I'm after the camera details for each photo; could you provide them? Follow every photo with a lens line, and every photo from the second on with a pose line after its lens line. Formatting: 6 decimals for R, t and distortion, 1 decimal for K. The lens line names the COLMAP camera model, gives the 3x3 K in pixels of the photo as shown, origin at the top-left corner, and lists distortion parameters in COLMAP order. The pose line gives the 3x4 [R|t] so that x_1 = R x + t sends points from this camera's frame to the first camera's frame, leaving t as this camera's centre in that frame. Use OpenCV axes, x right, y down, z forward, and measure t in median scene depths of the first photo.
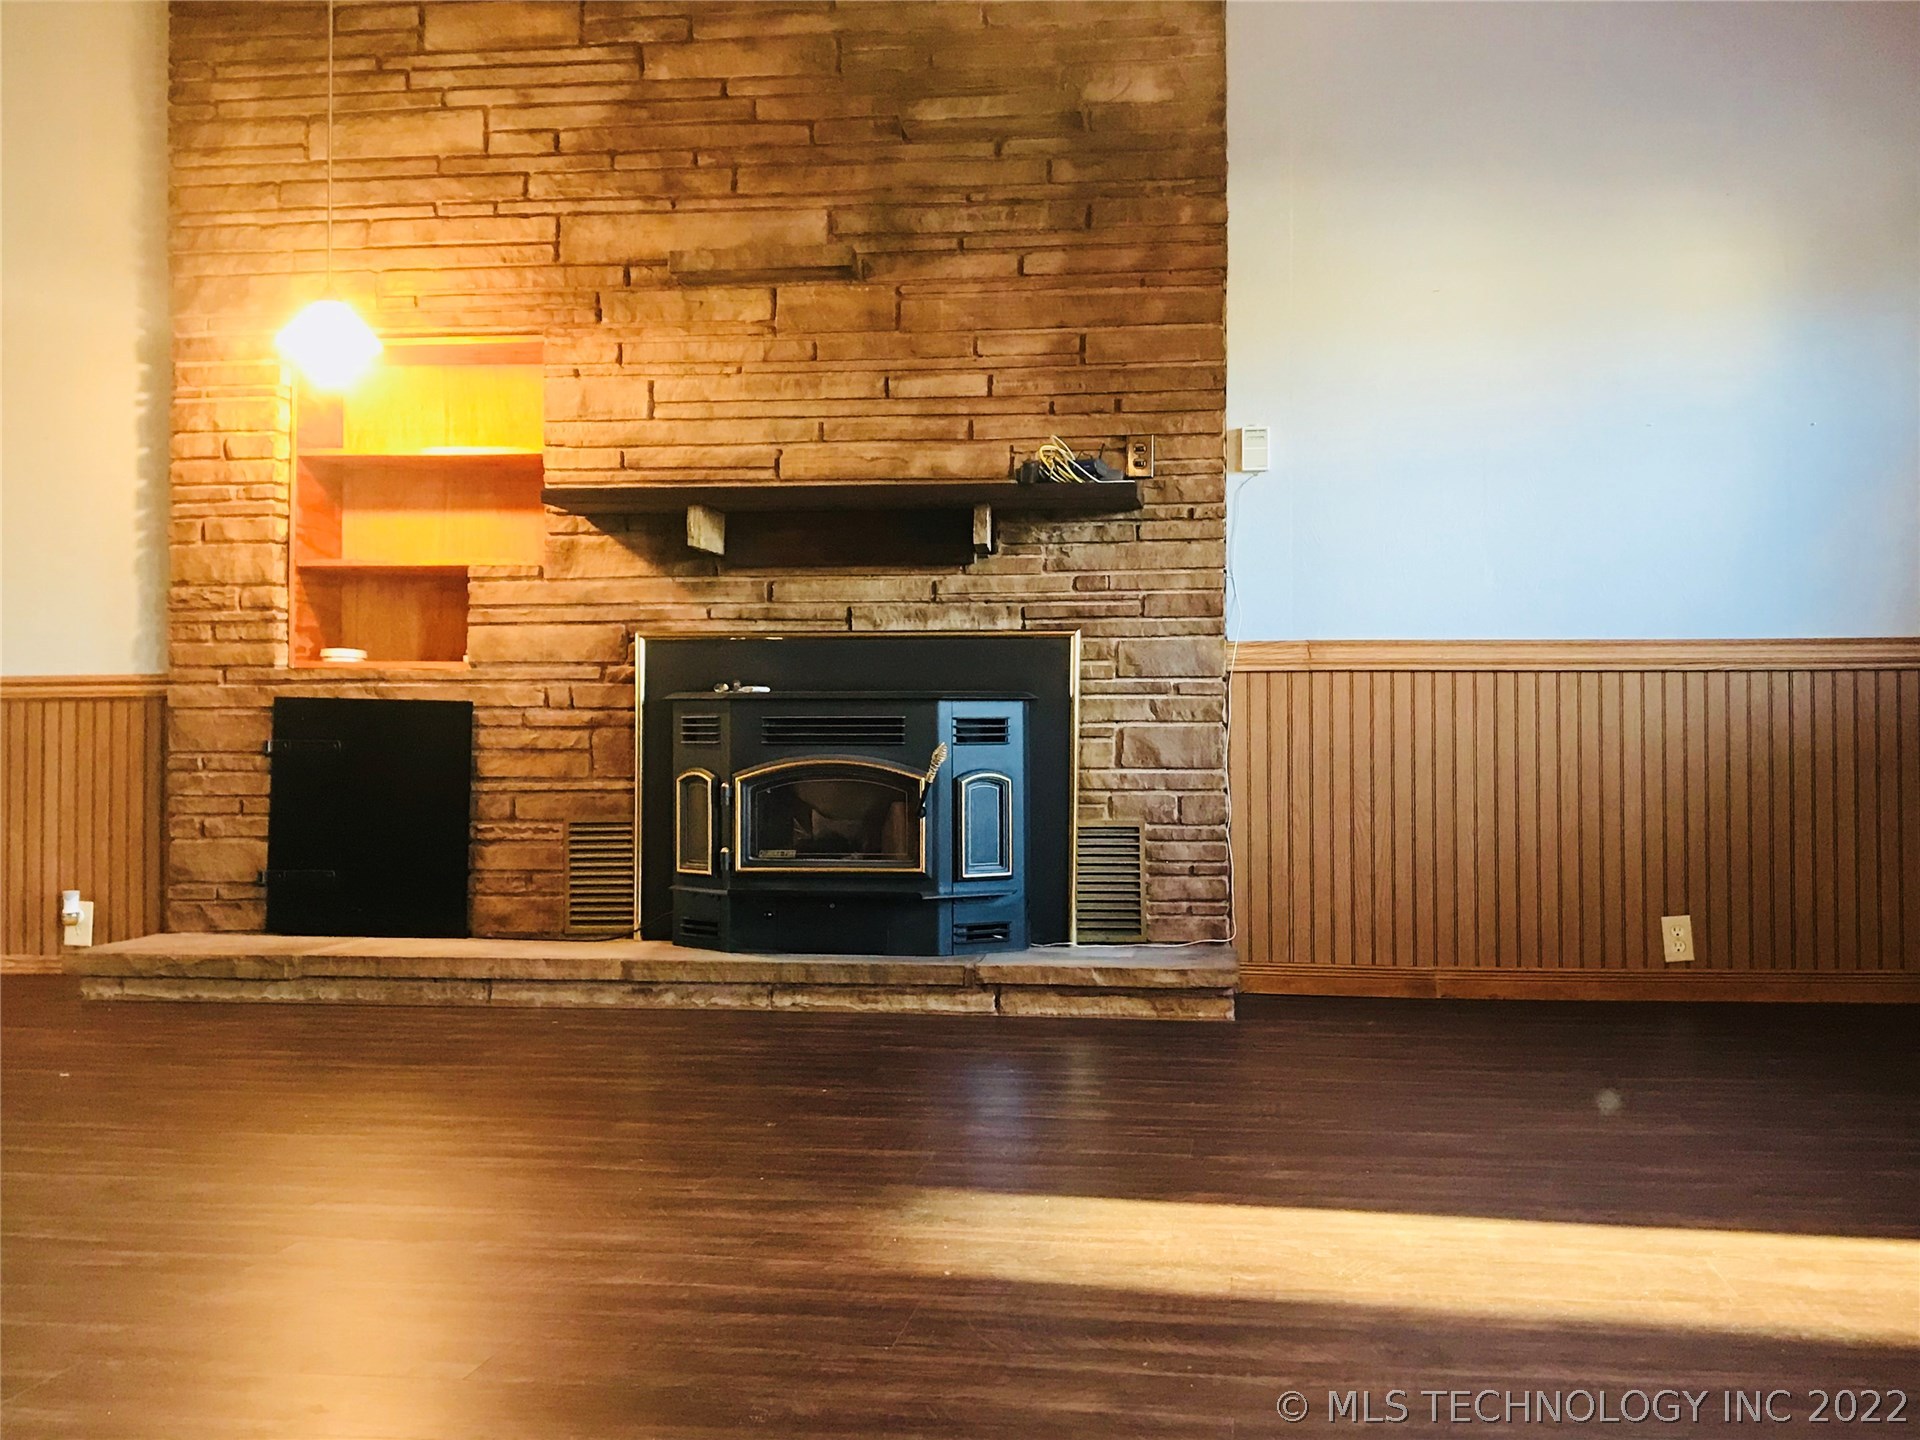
lens RADIAL K [[2135.1, 0, 960.0], [0, 2135.1, 724.9], [0, 0, 1]] dist [0.039591, 0.000000]
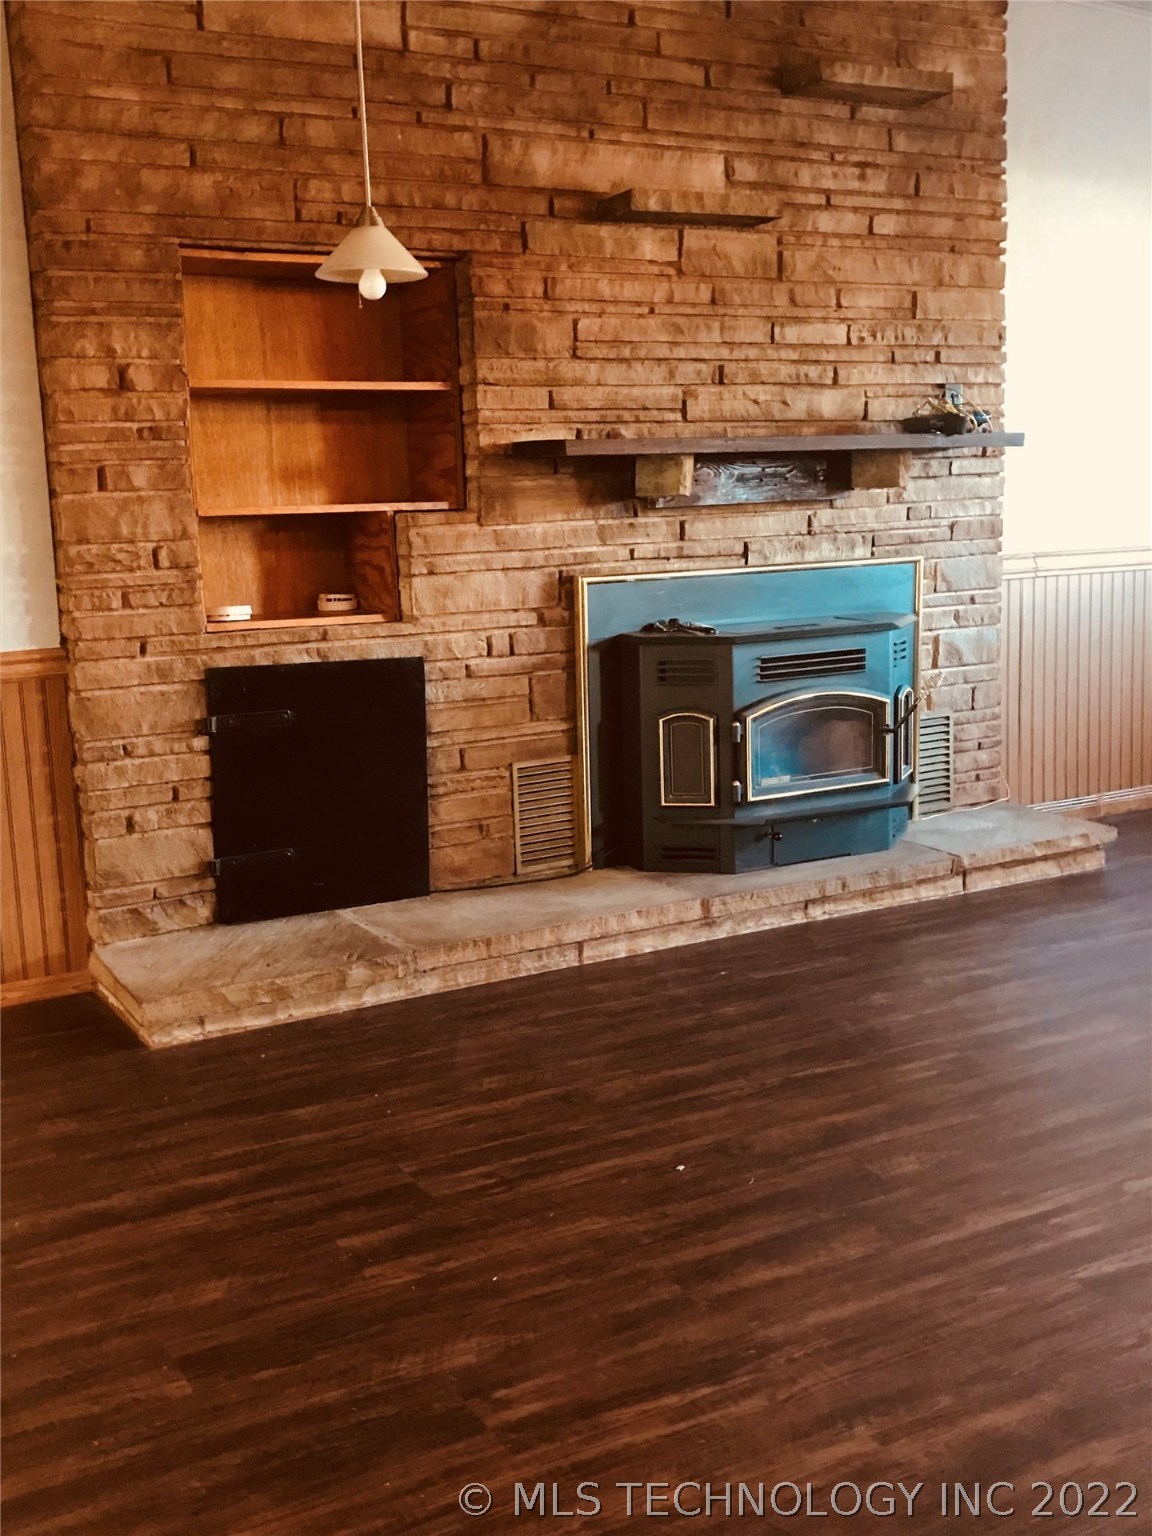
lens RADIAL K [[1602.2, 0, 579.8], [0, 1602.2, 762.7], [0, 0, 1]] dist [0.010793, 0.000000]
pose [[0.801664, -0.126848, 0.584161, -0.607469], [0.024113, 0.983293, 0.180428, -0.093482], [-0.597289, -0.130557, 0.791329, 0.389165]]
